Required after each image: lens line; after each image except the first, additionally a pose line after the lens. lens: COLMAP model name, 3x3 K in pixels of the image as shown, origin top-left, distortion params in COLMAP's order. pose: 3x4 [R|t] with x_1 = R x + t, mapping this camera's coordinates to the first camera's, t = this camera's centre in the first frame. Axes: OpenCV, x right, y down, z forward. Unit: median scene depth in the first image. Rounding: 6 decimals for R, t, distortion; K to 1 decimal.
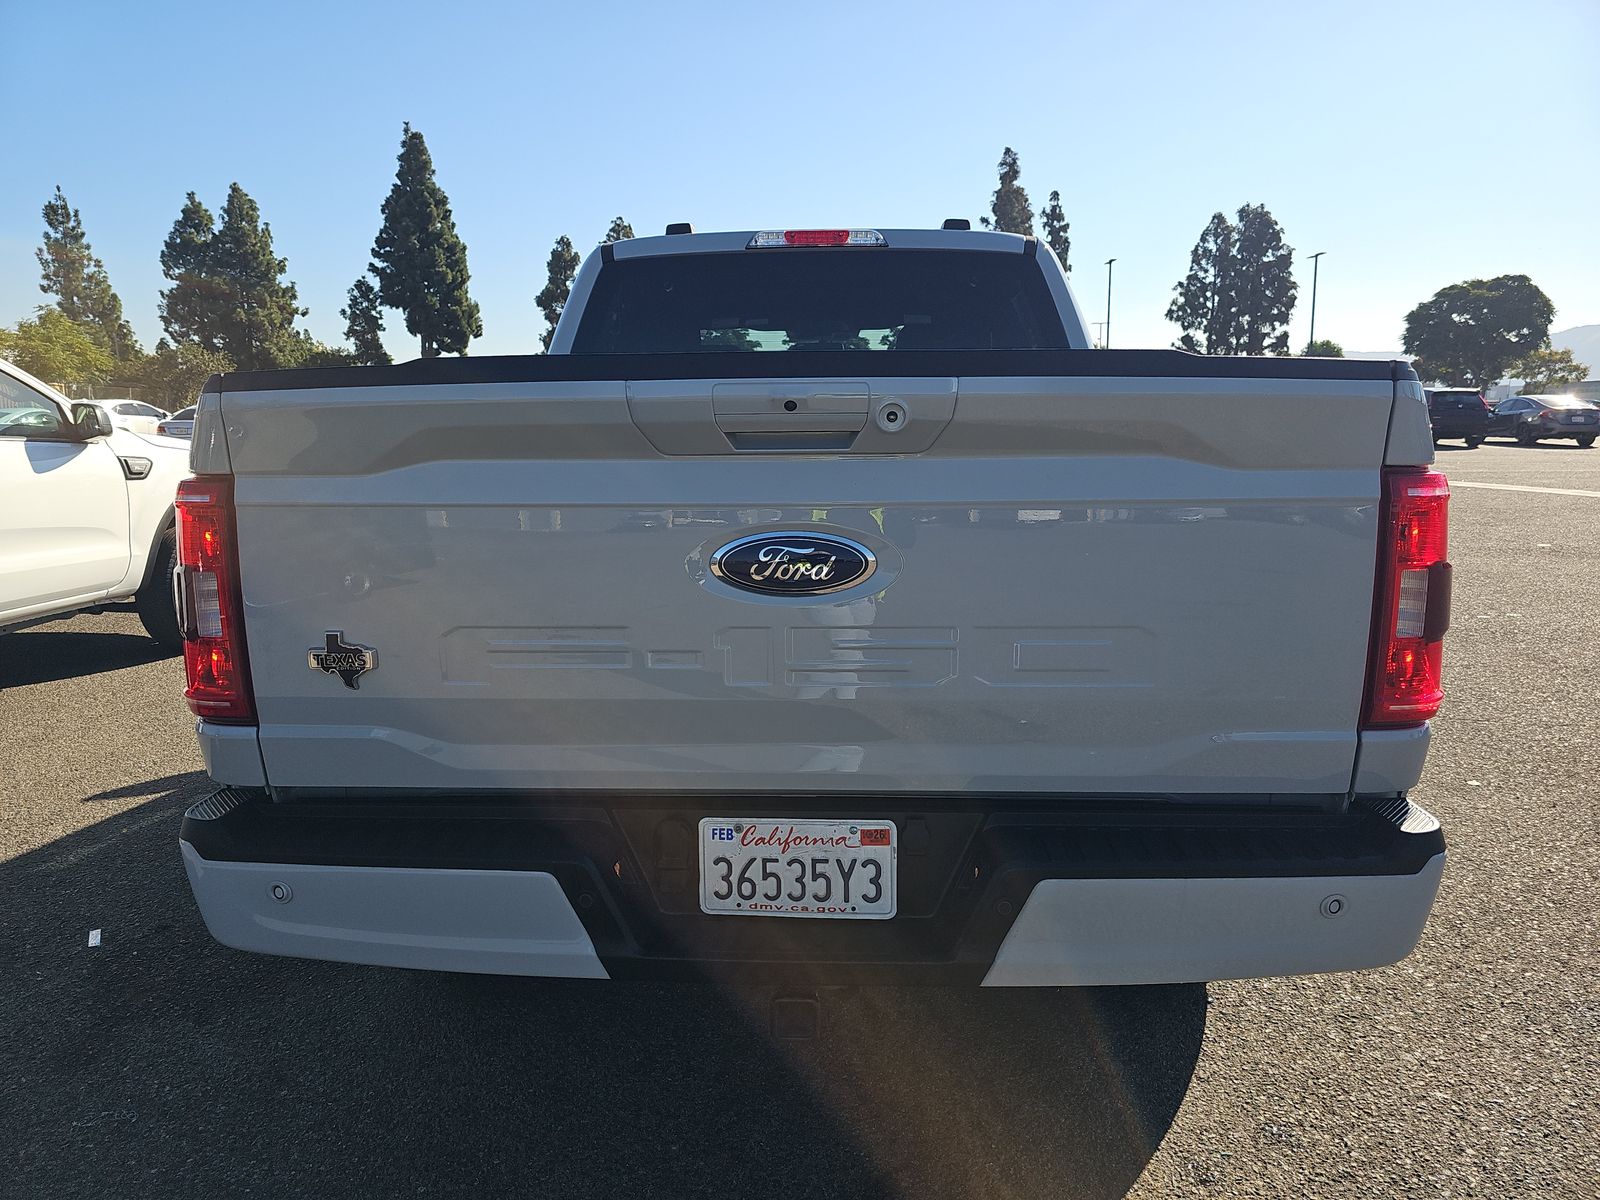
lens RADIAL K [[1049.0, 0, 800.0], [0, 1049.0, 600.0], [0, 0, 1]] dist [0.009924, -0.021702]
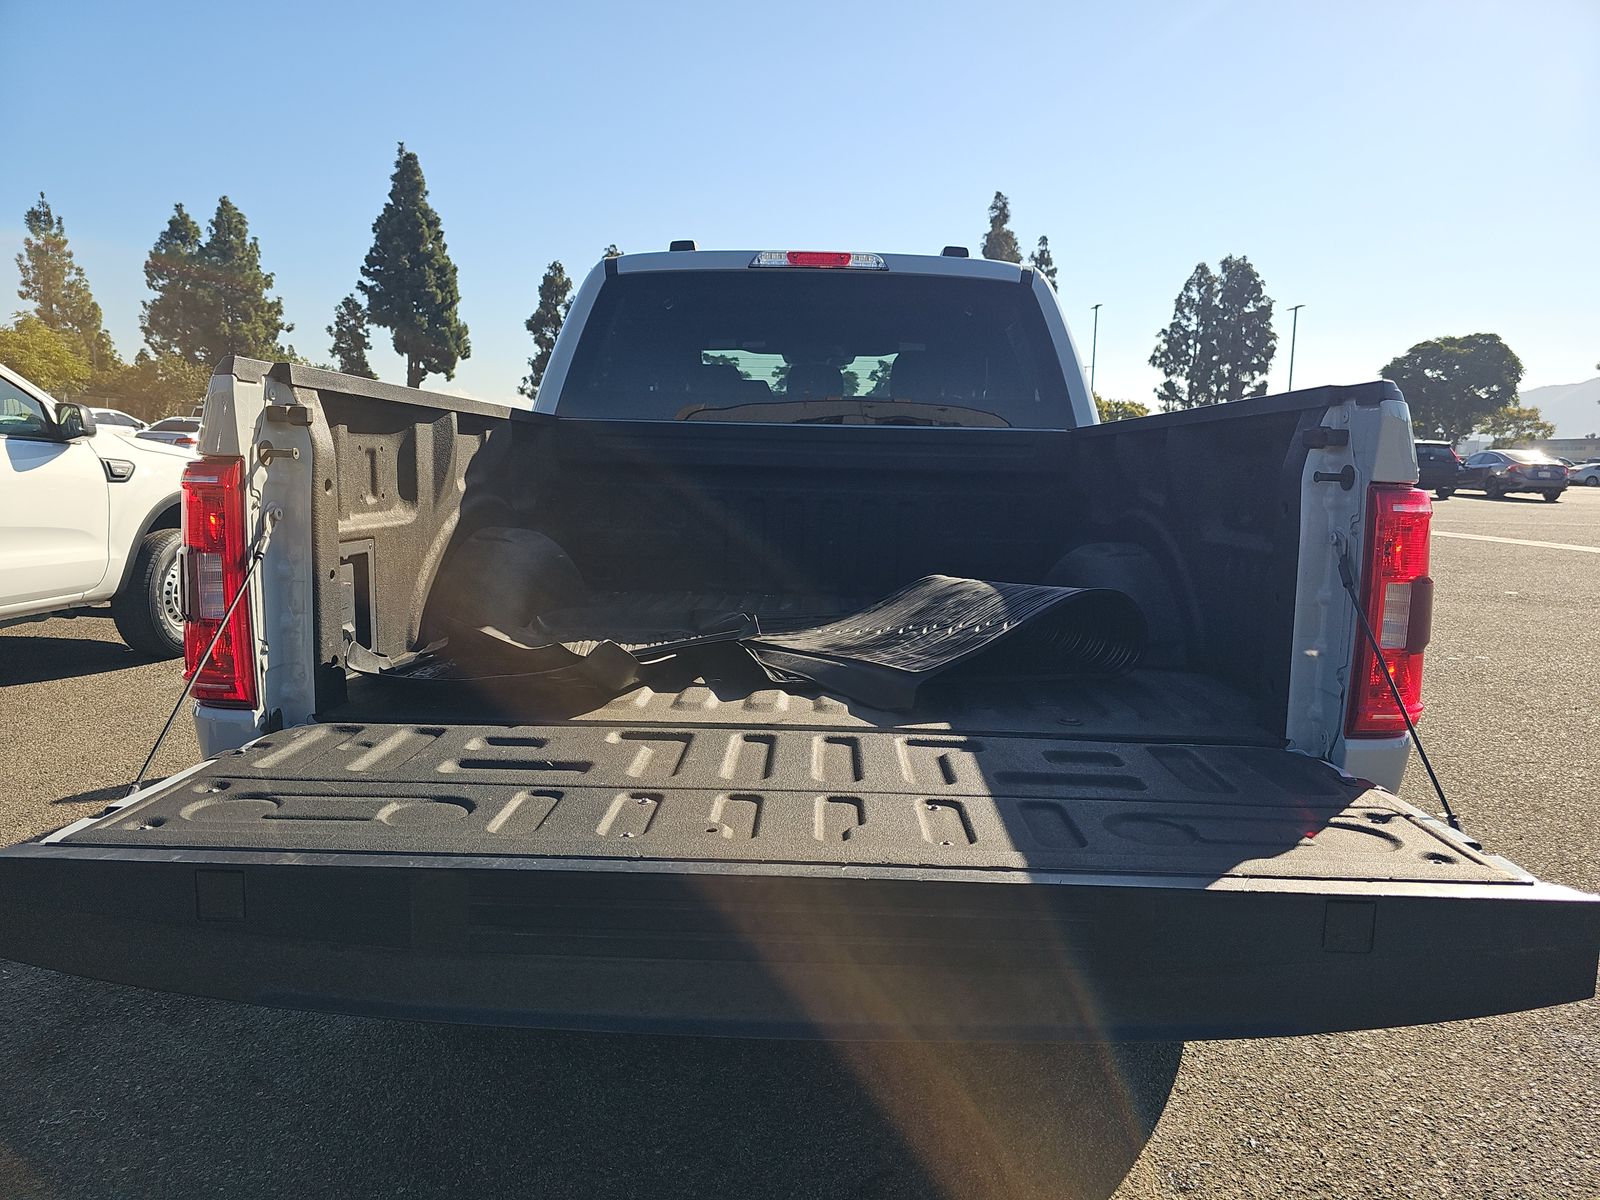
lens RADIAL K [[1048.5, 0, 817.4], [0, 1048.5, 605.5], [0, 0, 1]] dist [0.010317, -0.023895]
pose [[0.999060, 0.027725, 0.033332, -0.013077], [-0.026869, 0.999304, -0.025863, 0.021251], [-0.034026, 0.024943, 0.999110, -0.009673]]
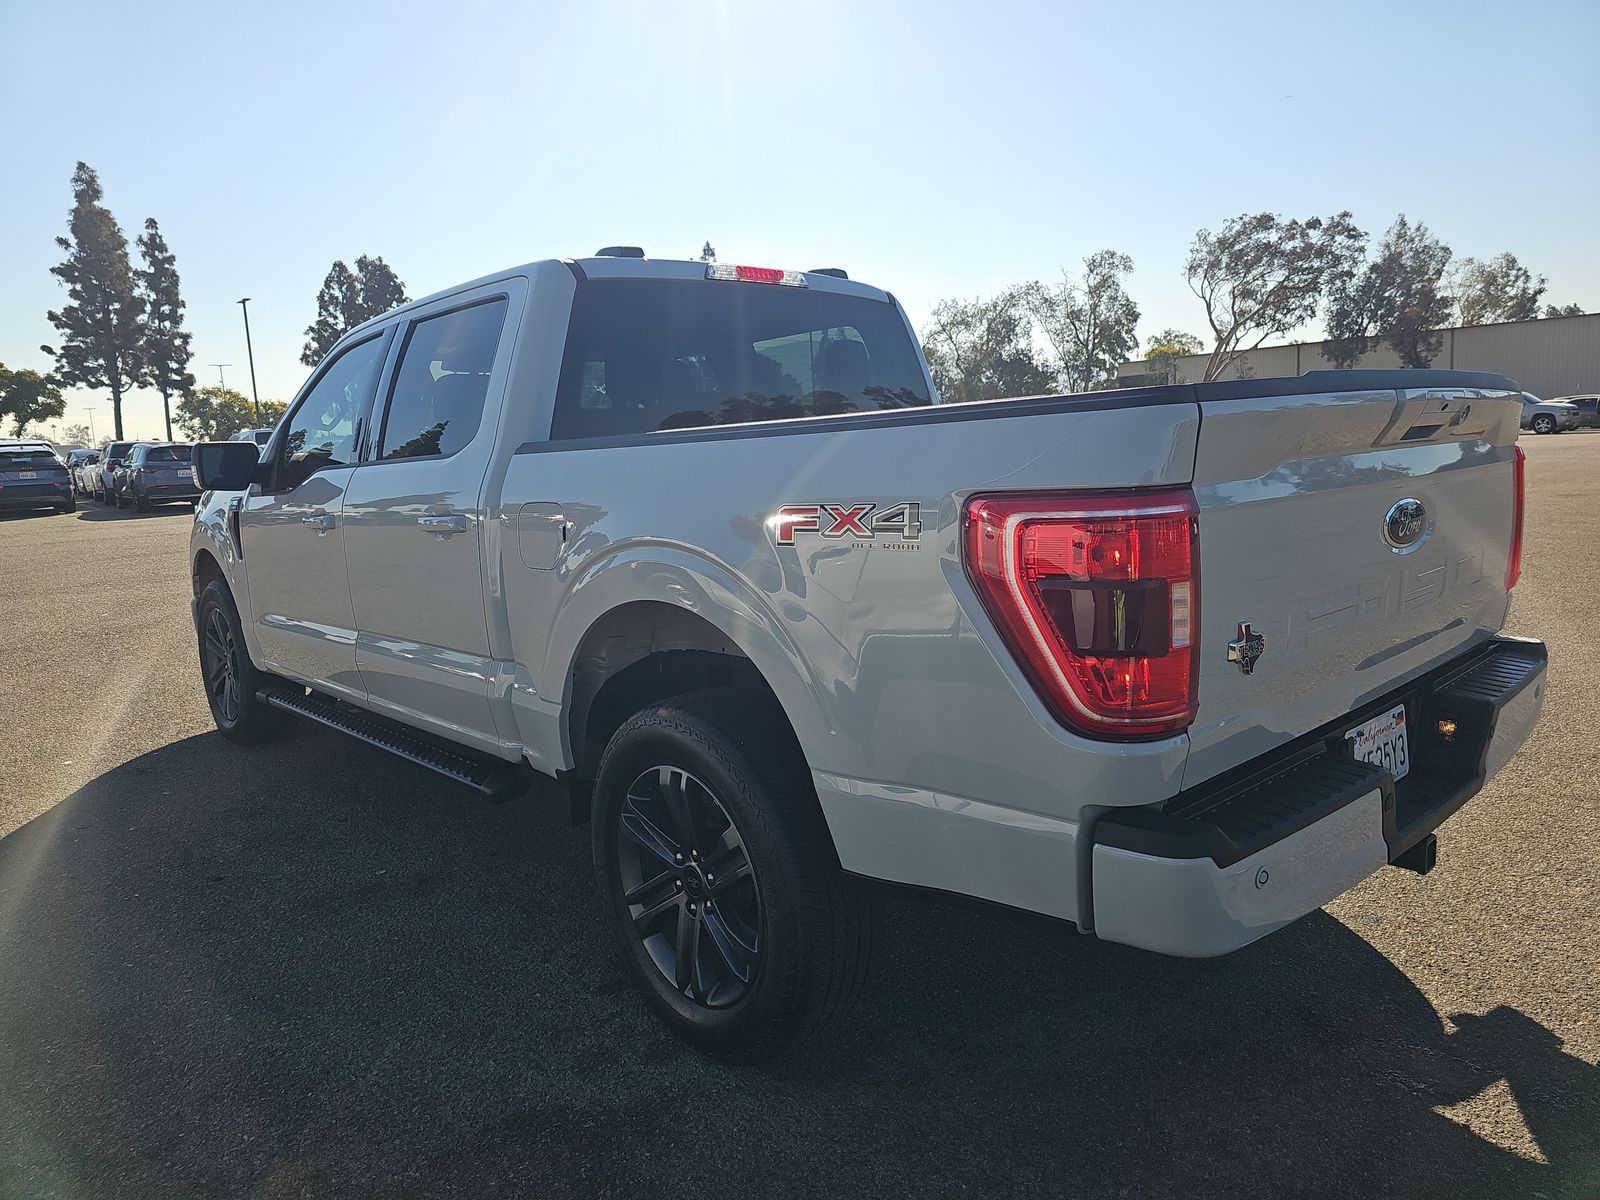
lens RADIAL K [[1044.9, 0, 776.0], [0, 1044.9, 617.6], [0, 0, 1]] dist [-0.020542, -0.005164]
pose [[0.710193, -0.124110, 0.692981, -0.967355], [0.141023, 0.989467, 0.032683, -0.052168], [-0.689738, 0.074515, 0.720214, 0.352614]]
